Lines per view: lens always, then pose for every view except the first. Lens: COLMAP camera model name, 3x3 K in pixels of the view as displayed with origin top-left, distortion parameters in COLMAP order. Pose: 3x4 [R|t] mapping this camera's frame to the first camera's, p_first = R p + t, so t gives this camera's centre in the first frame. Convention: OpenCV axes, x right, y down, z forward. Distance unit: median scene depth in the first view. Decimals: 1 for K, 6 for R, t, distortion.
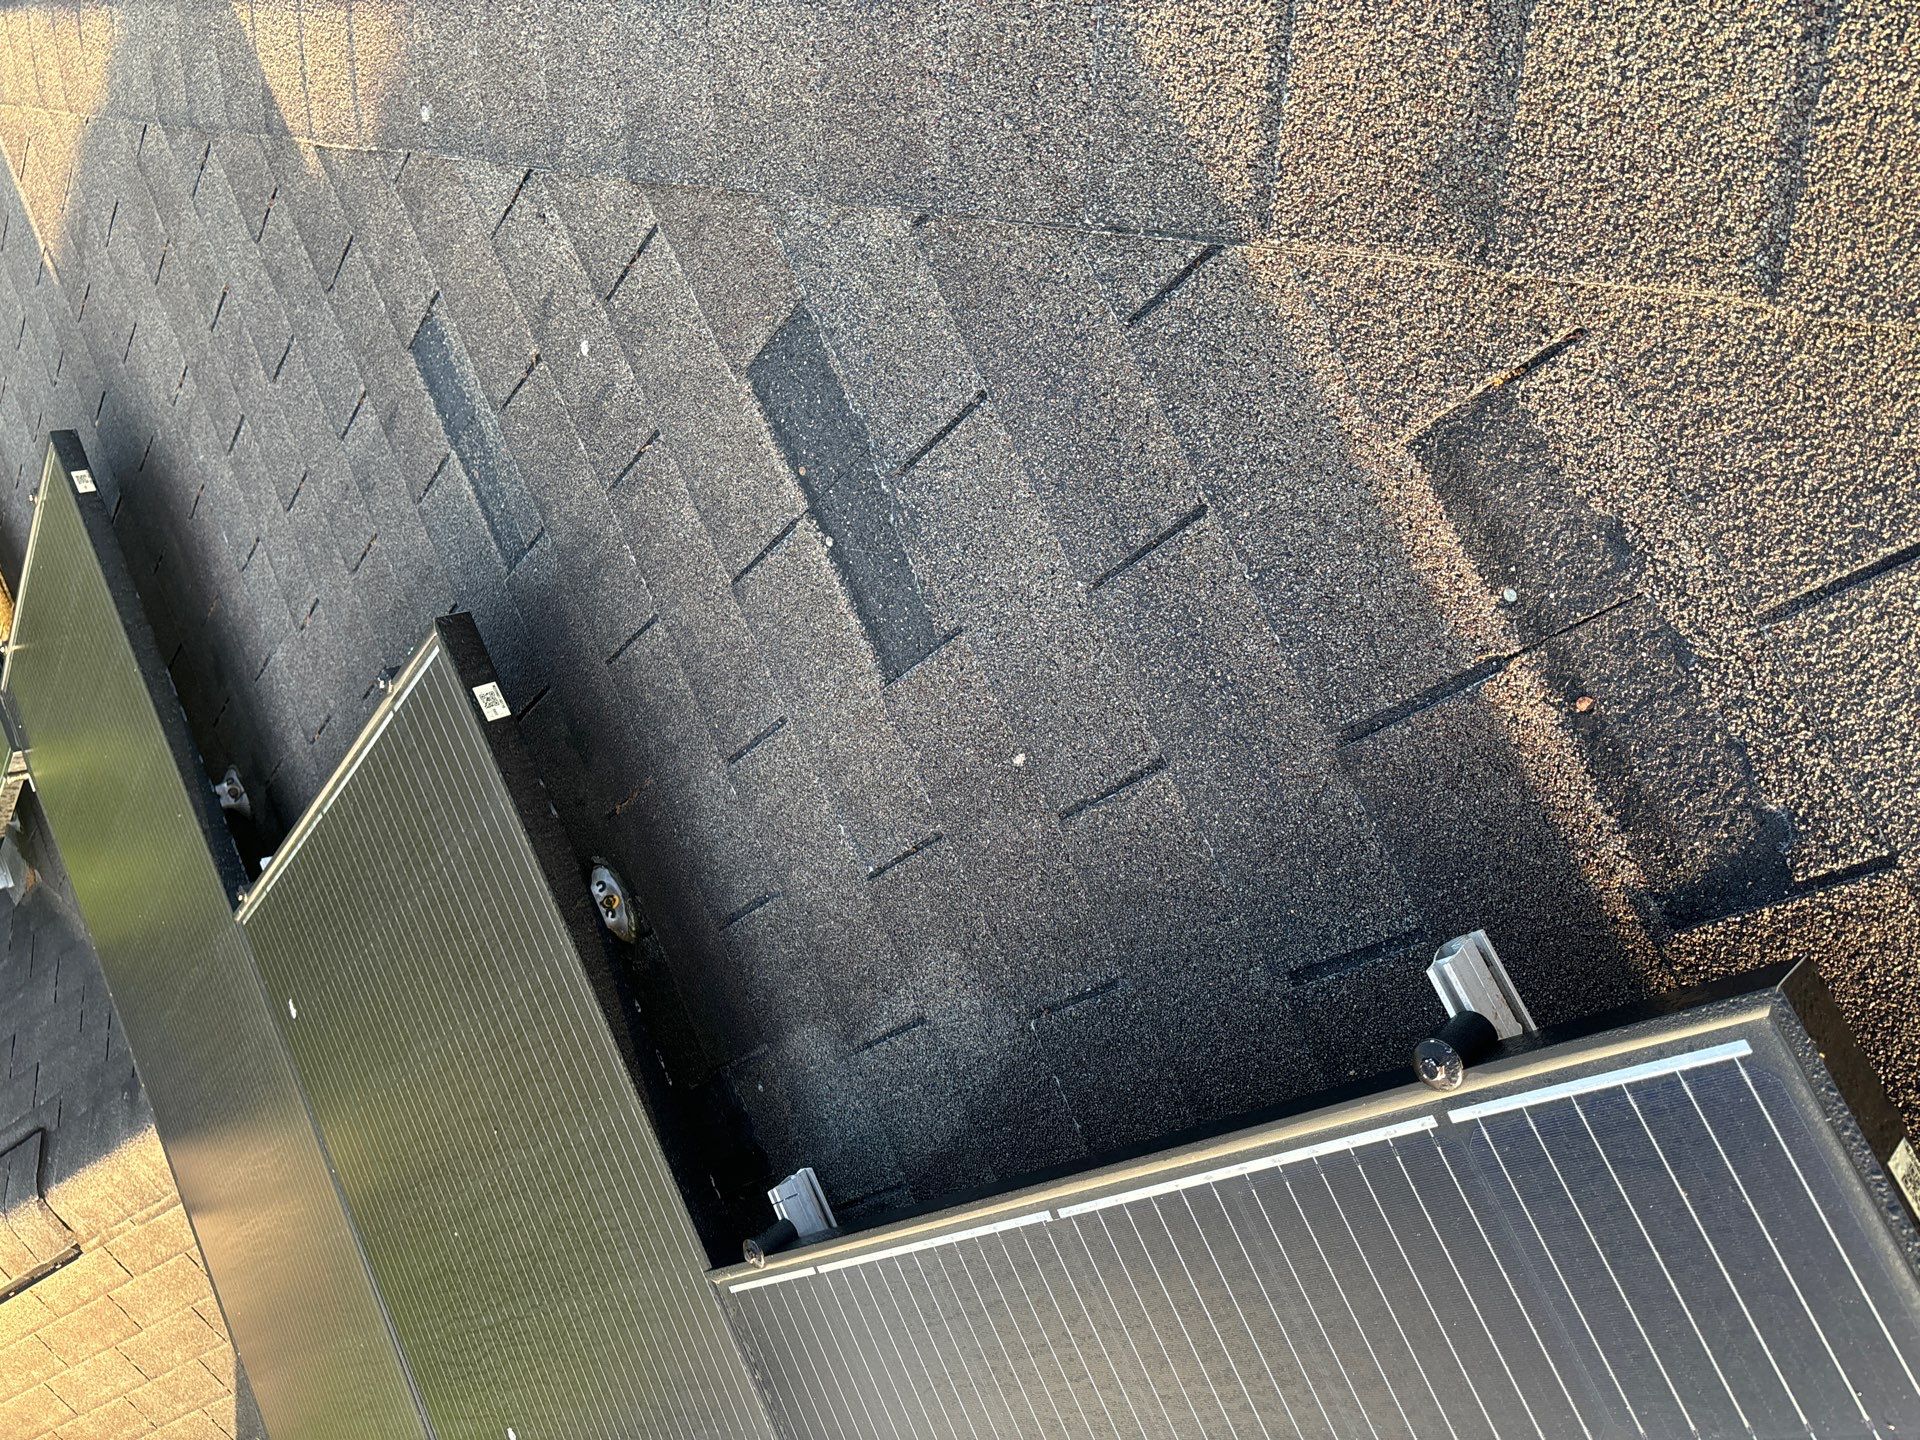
lens RADIAL K [[1465.8, 0, 960.0], [0, 1465.8, 720.0], [0, 0, 1]] dist [0.049506, -0.058224]
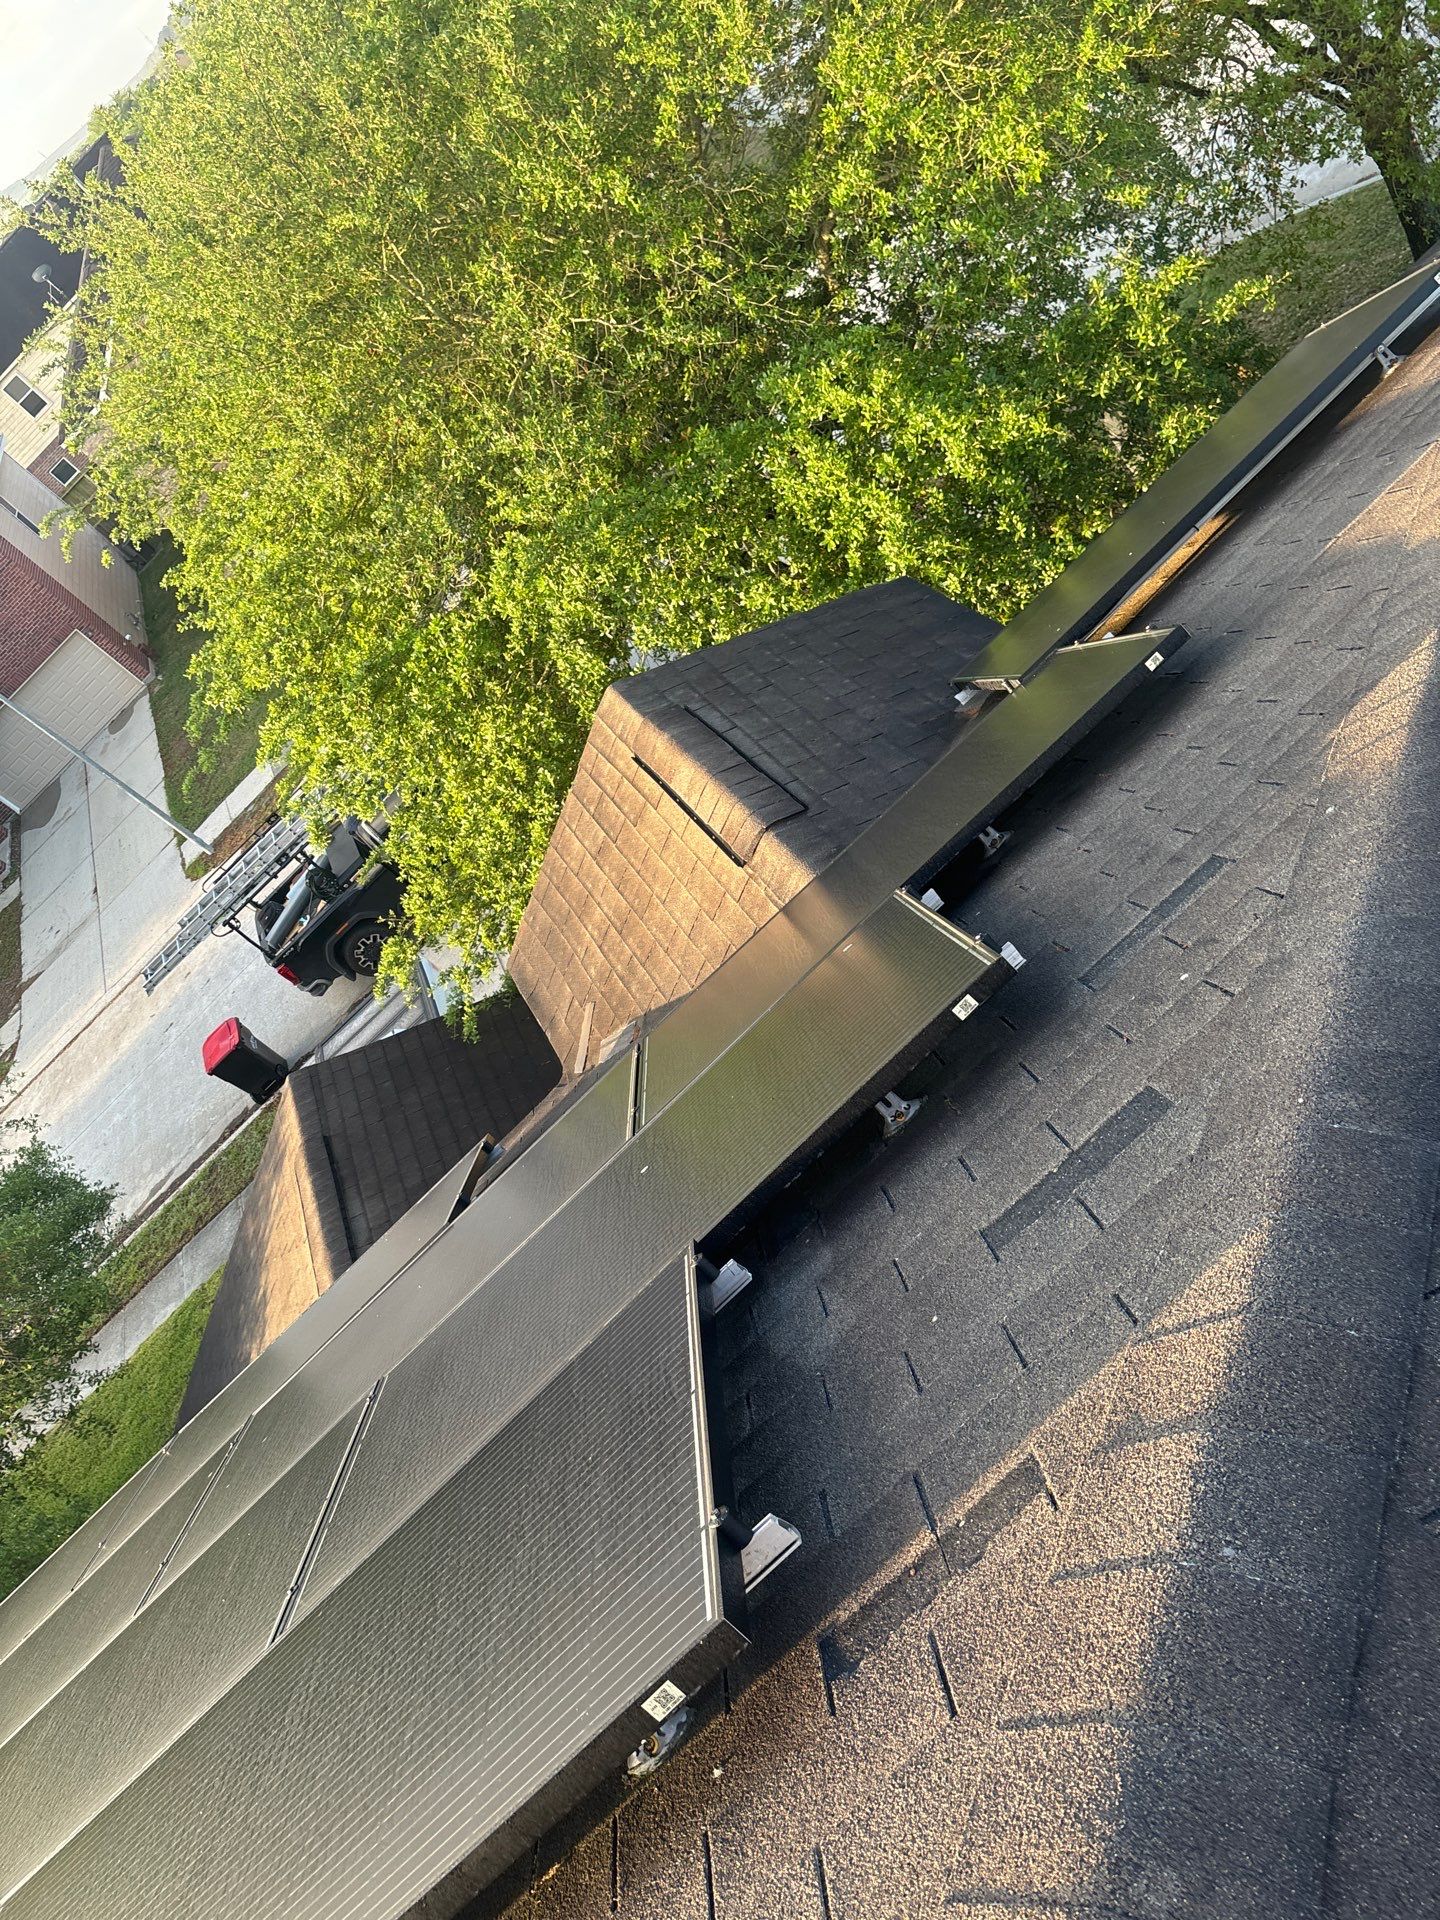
lens RADIAL K [[1465.8, 0, 707.1], [0, 1465.8, 962.0], [0, 0, 1]] dist [0.049506, -0.058224]
pose [[0.208384, 0.887197, -0.411652, 0.443907], [-0.812158, 0.391482, 0.432599, -0.908641], [0.544955, 0.244179, 0.802123, -0.845887]]
